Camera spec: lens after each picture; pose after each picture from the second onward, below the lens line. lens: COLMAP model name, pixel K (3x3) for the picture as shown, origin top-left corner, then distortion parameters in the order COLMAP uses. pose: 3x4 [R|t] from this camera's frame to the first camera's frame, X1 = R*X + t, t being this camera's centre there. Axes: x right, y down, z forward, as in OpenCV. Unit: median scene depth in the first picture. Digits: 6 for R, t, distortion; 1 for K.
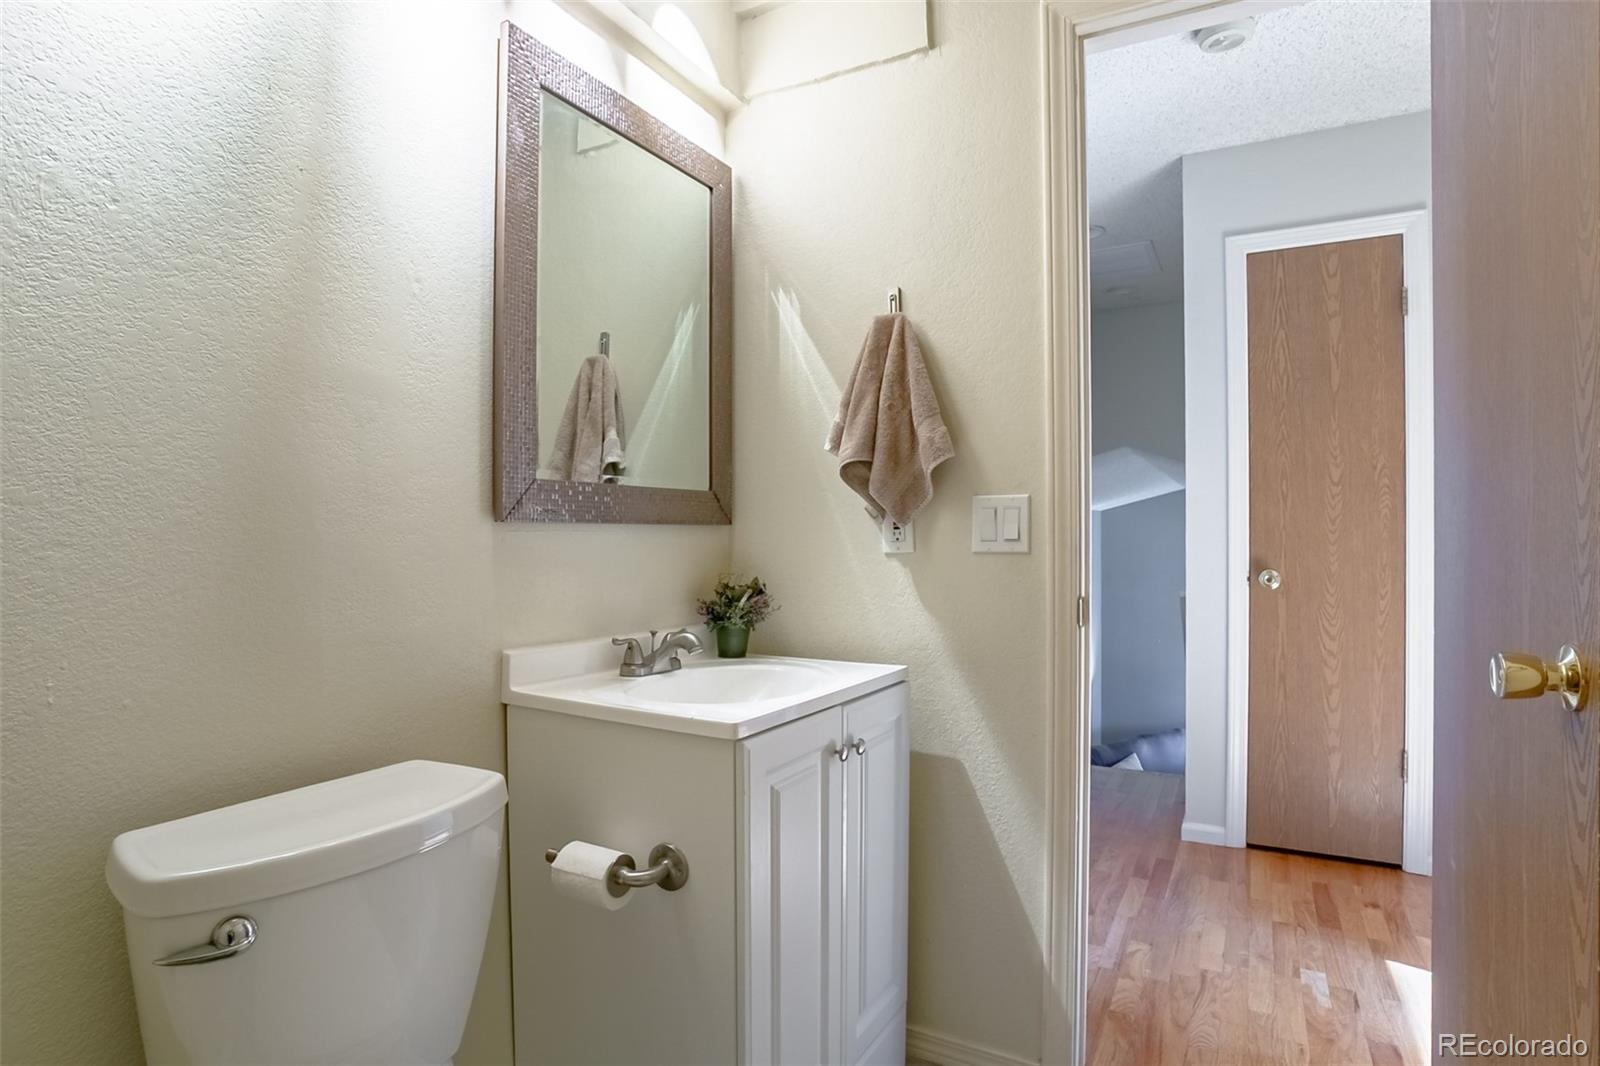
lens RADIAL K [[768.3, 0, 799.0], [0, 768.3, 523.2], [0, 0, 1]] dist [0.000474, 0.000849]
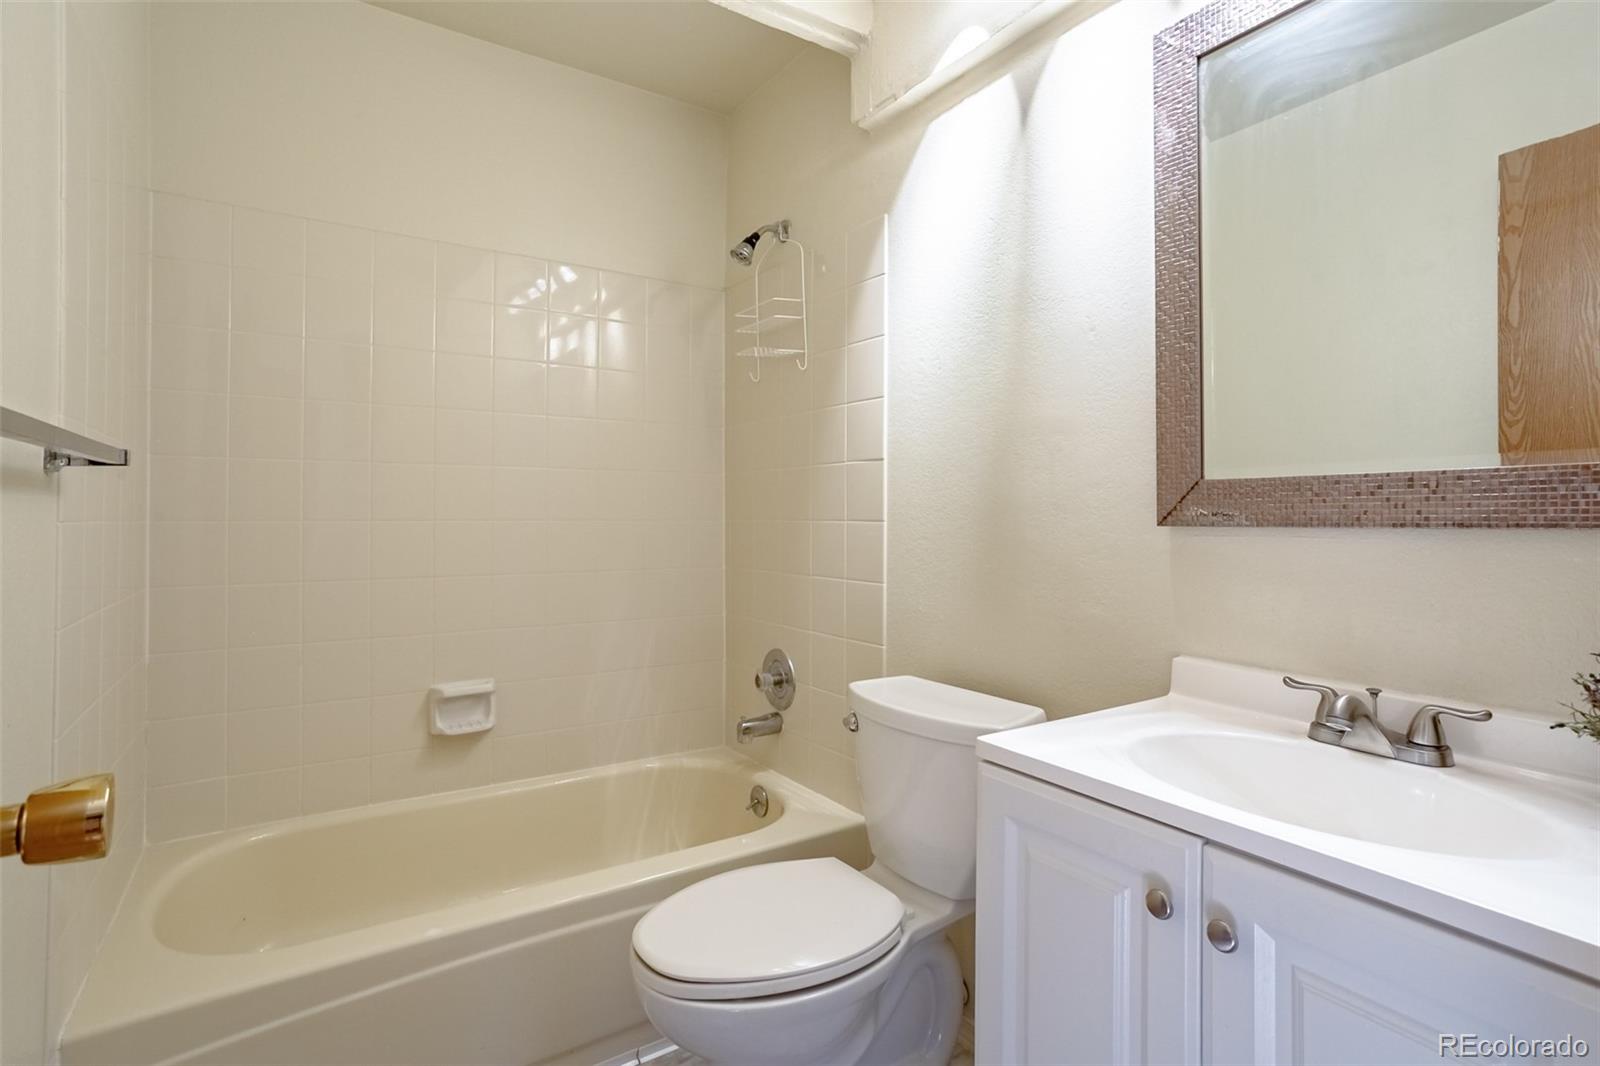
lens RADIAL K [[768.3, 0, 799.0], [0, 768.3, 523.2], [0, 0, 1]] dist [0.000474, 0.000849]
pose [[-0.421260, -0.000844, -0.906939, 0.714947], [0.001648, 0.999997, -0.001696, -0.004018], [0.906938, -0.002210, -0.421258, 0.954708]]
